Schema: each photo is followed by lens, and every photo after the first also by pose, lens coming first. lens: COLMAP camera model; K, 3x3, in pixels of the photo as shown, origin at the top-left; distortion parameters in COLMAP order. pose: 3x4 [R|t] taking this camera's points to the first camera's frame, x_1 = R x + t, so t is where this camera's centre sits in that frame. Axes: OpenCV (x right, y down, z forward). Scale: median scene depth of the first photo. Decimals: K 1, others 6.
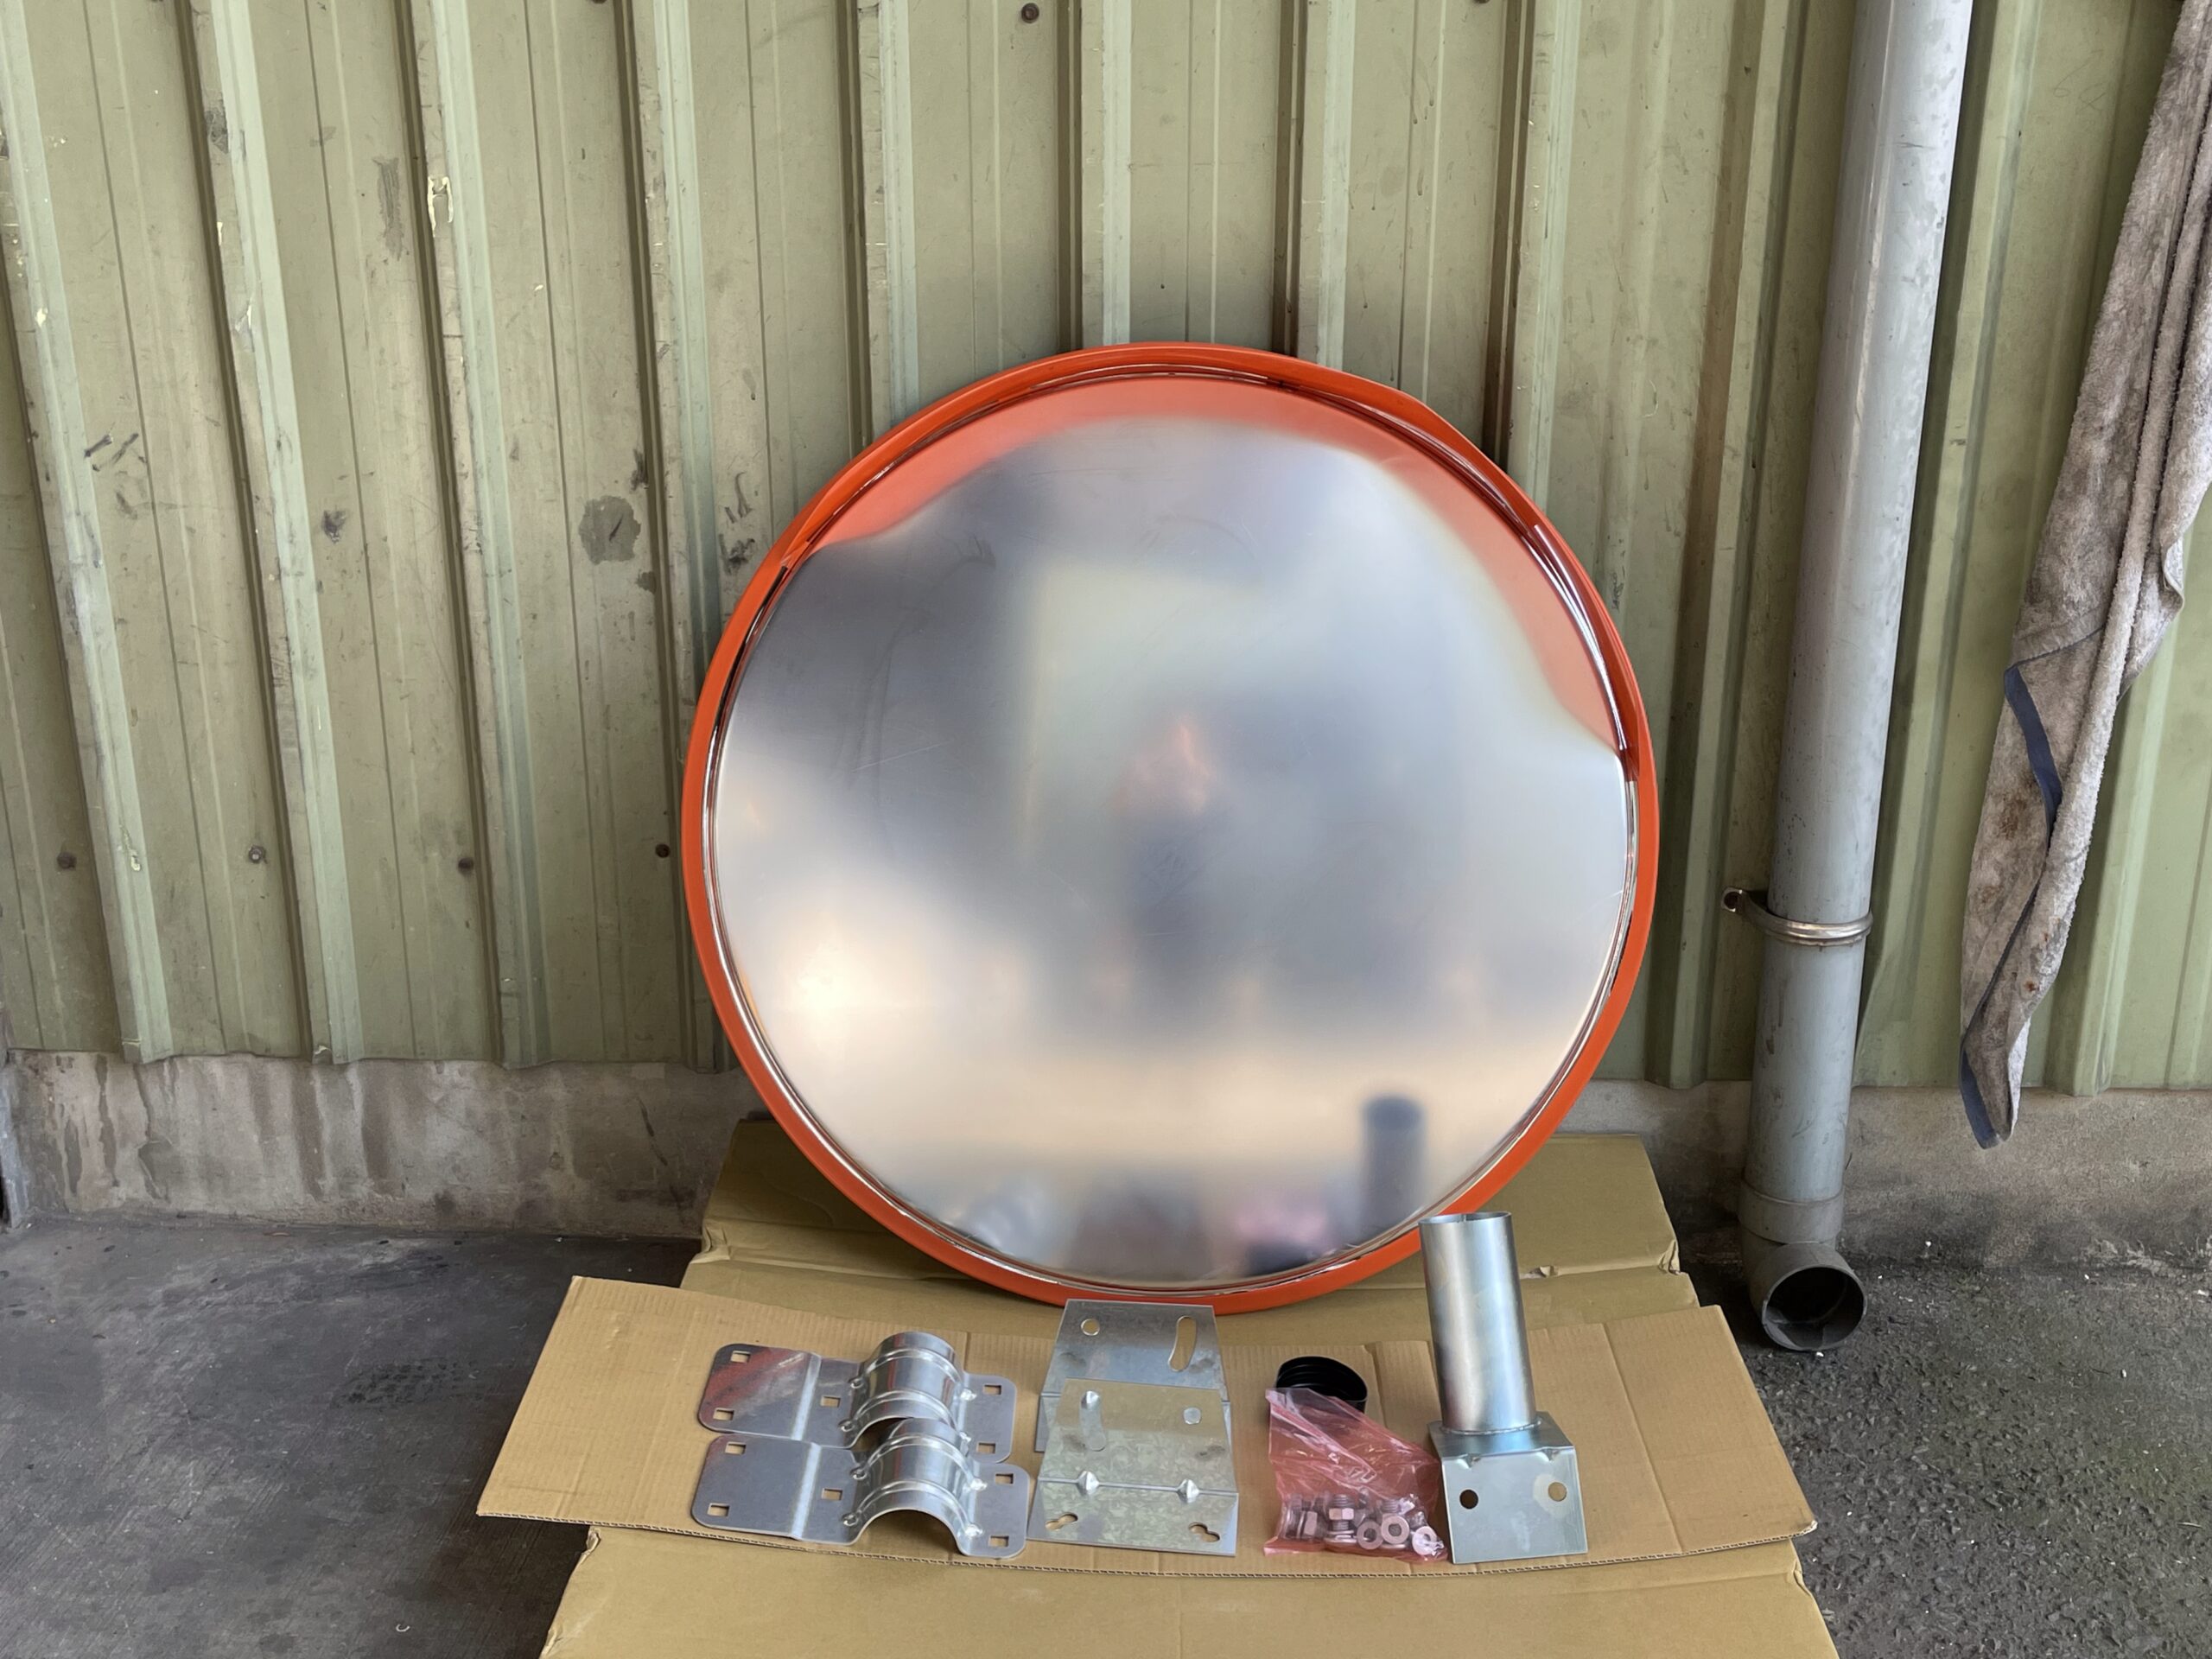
lens RADIAL K [[2348.0, 0, 1116.3], [0, 2348.0, 804.2], [0, 0, 1]] dist [0.055069, 0.000000]
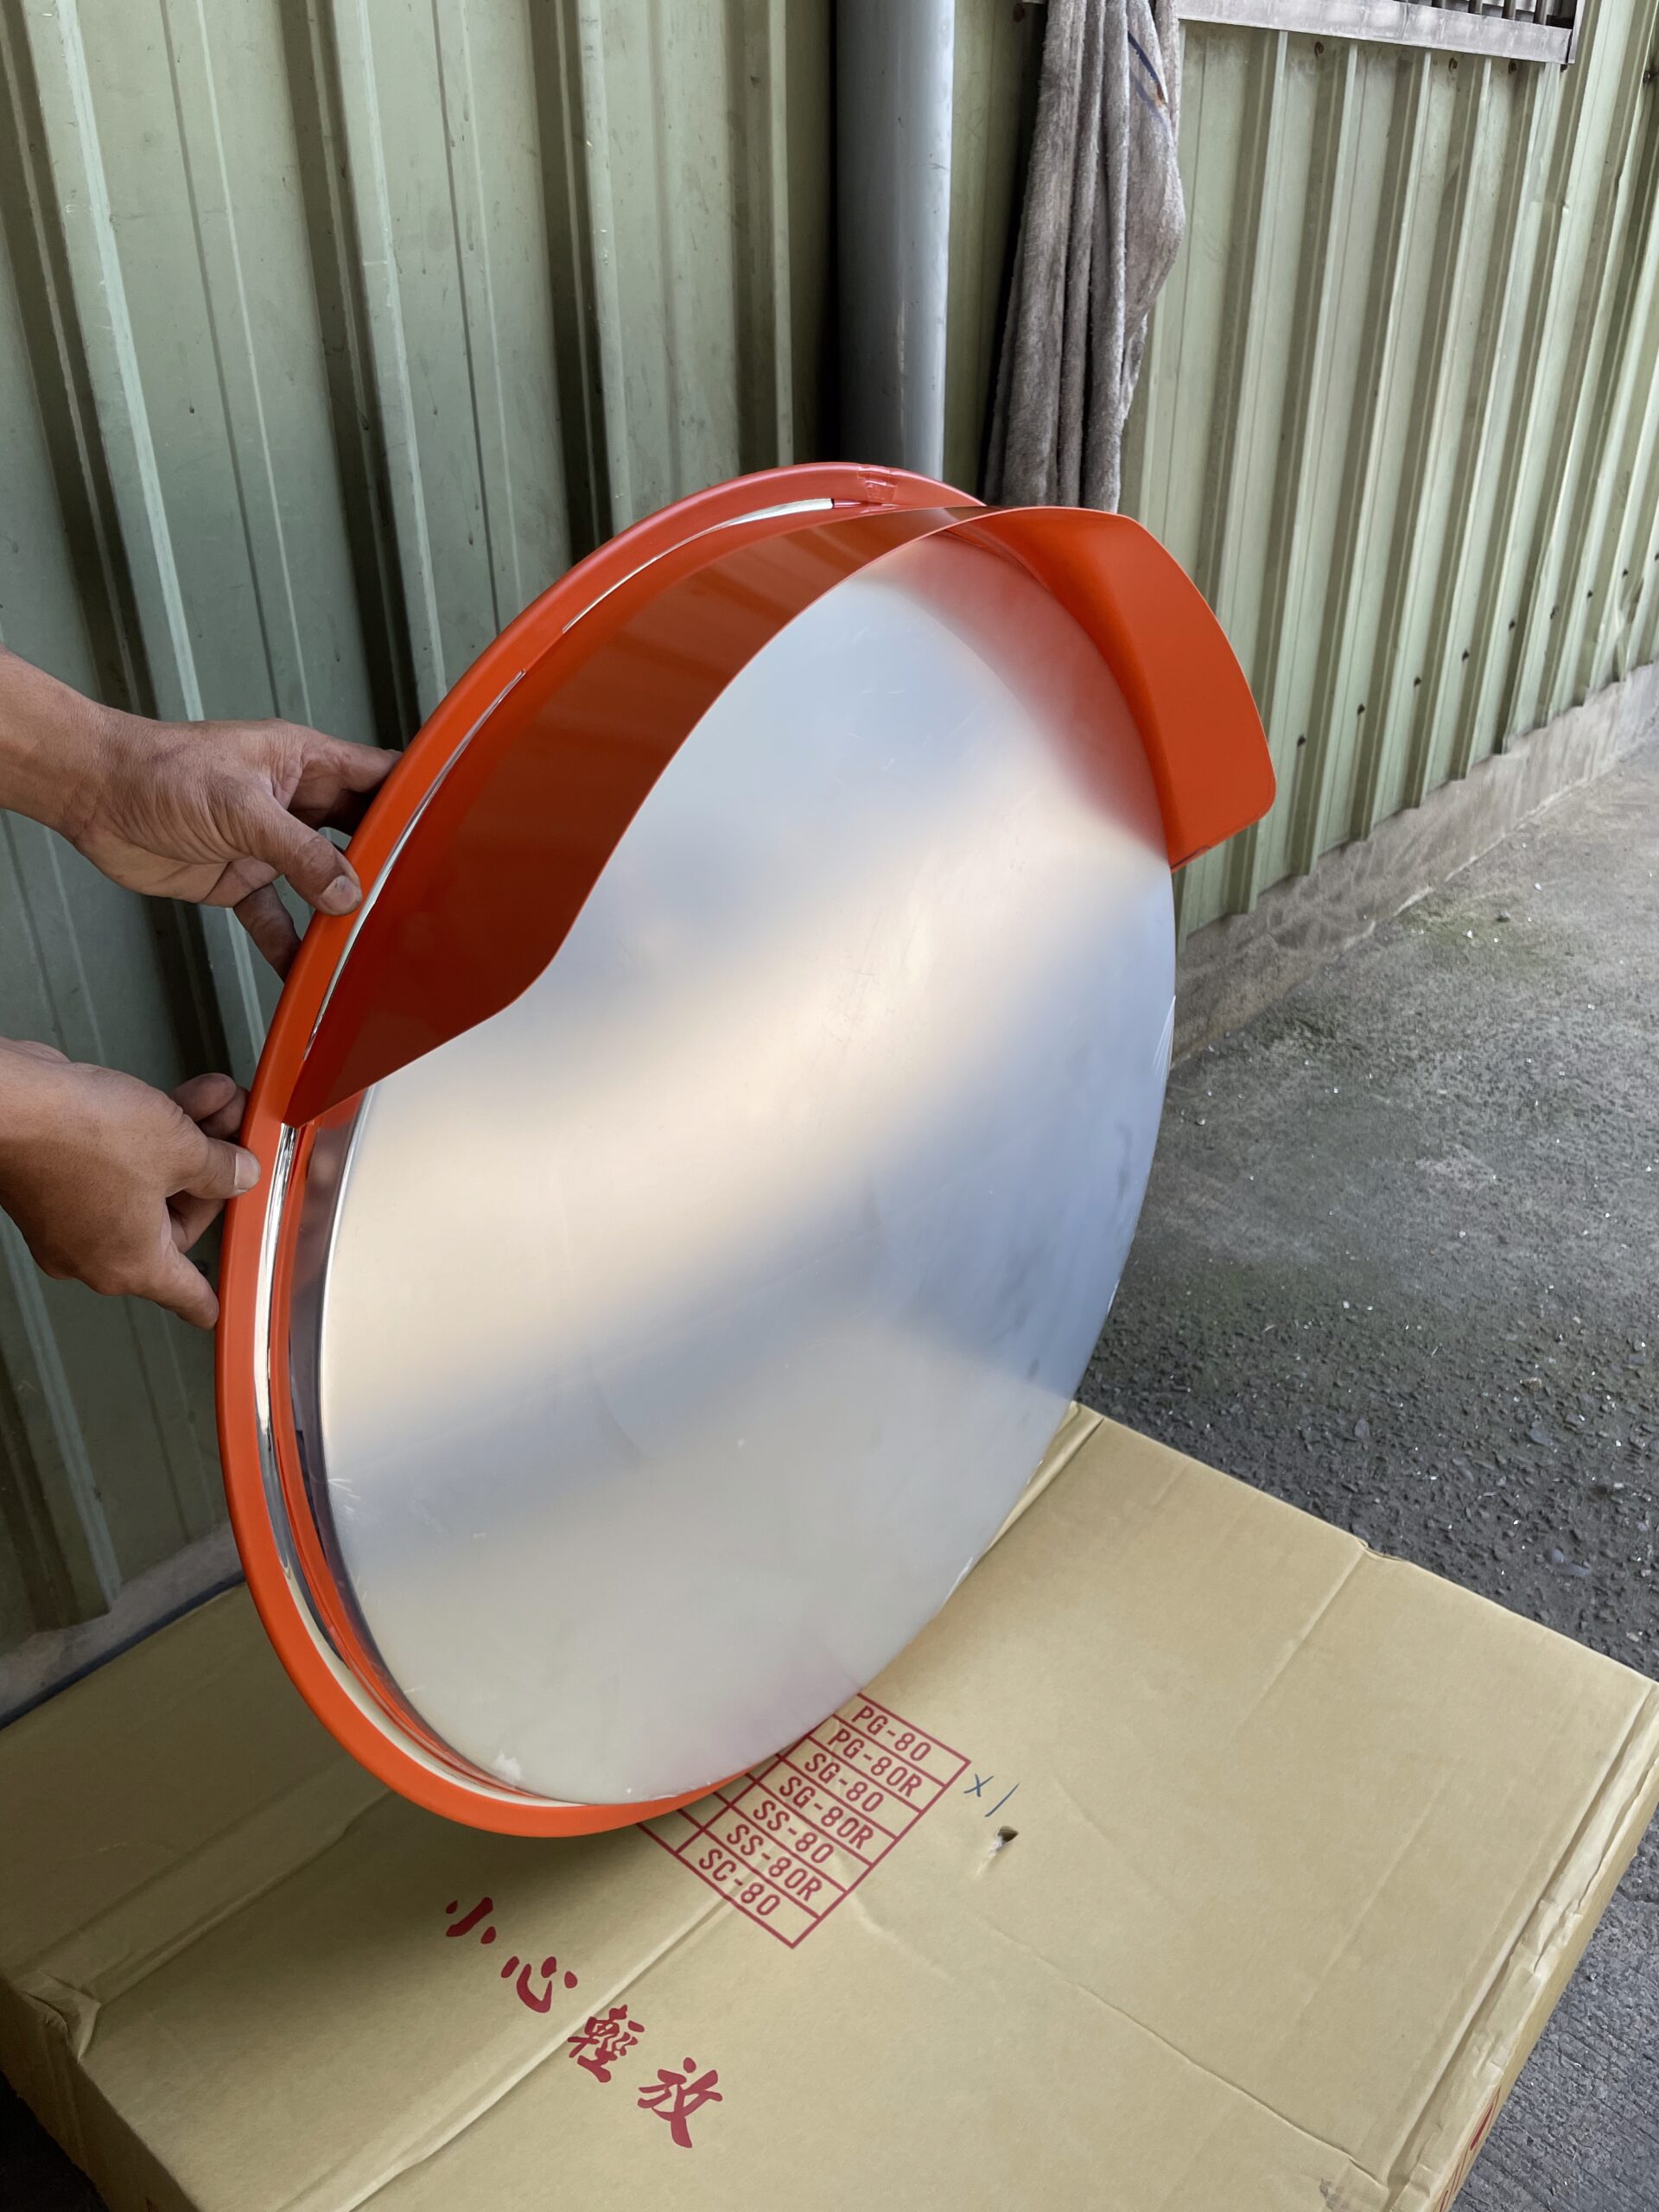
lens RADIAL K [[1688.7, 0, 820.5], [0, 1688.7, 1121.5], [0, 0, 1]] dist [0.081874, -0.116636]
pose [[0.617675, -0.385903, 0.685242, -0.280903], [0.273212, 0.922354, 0.273164, -0.116456], [-0.737450, 0.018490, 0.675148, 0.536602]]
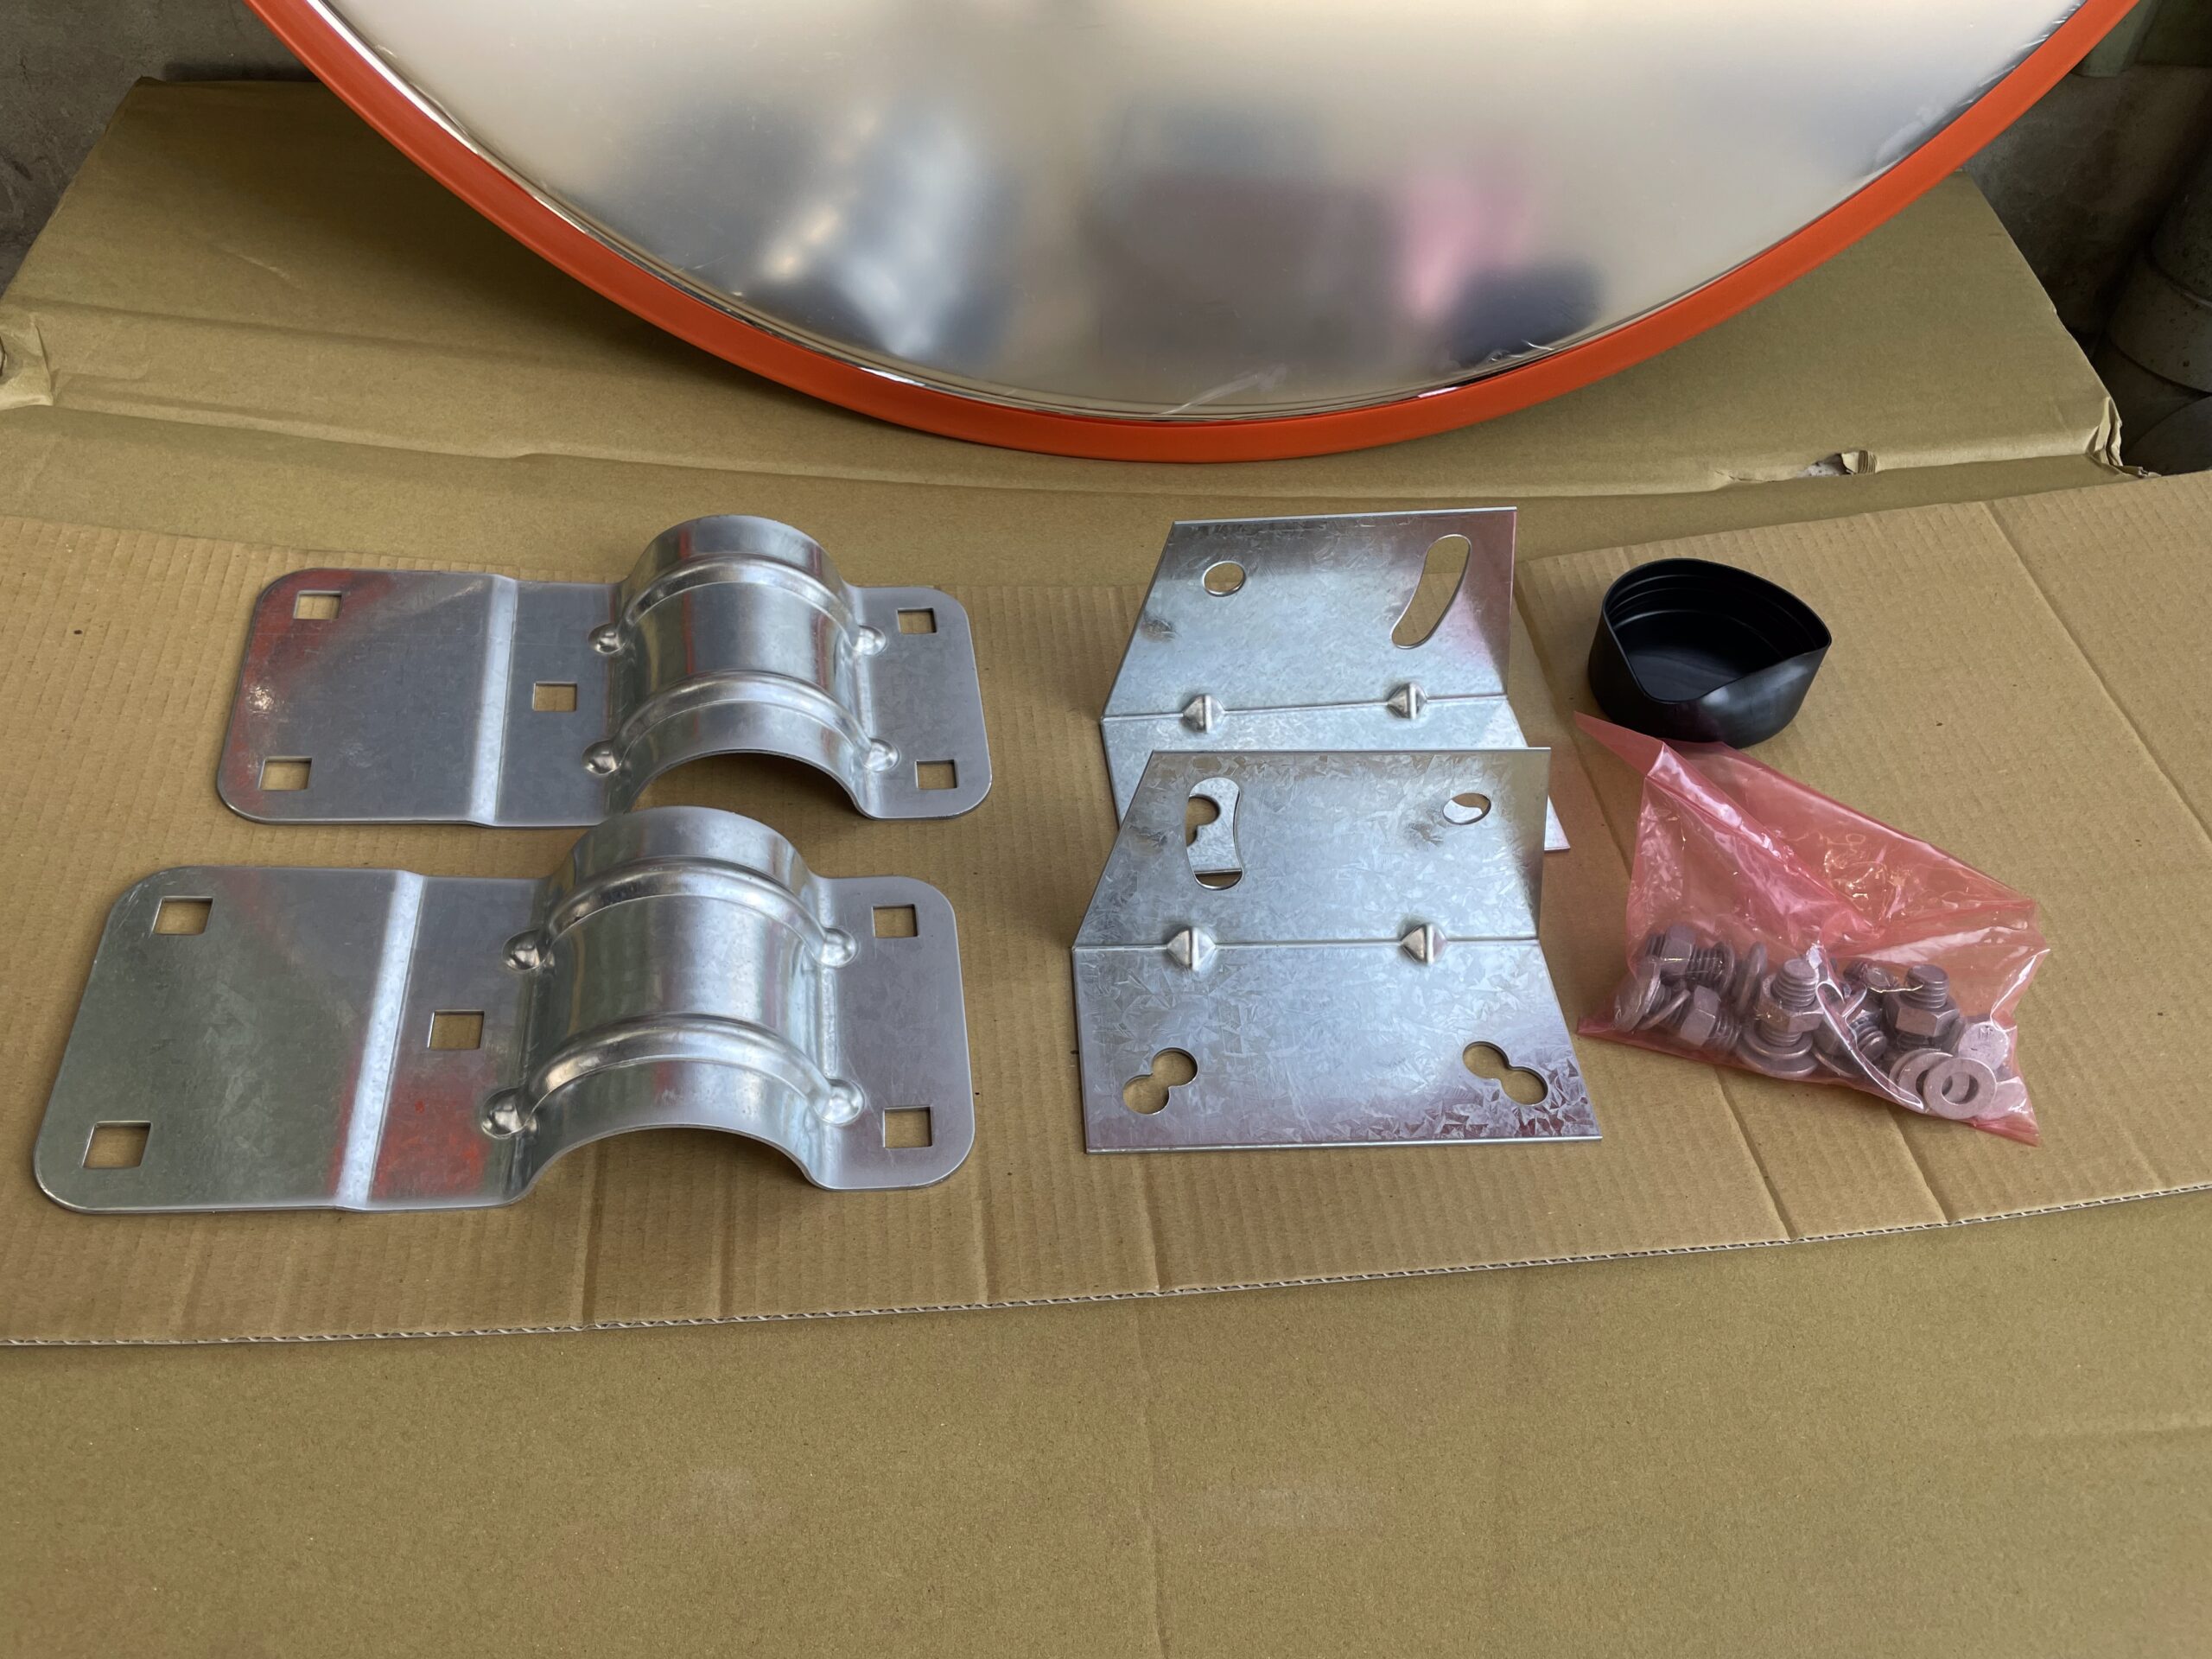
lens RADIAL K [[1688.7, 0, 1107.7], [0, 1688.7, 836.2], [0, 0, 1]] dist [0.081874, -0.116636]
pose [[0.995334, -0.004828, 0.096368, -0.002793], [-0.042002, 0.877476, 0.477778, 0.107481], [-0.086868, -0.479596, 0.873179, 0.690148]]
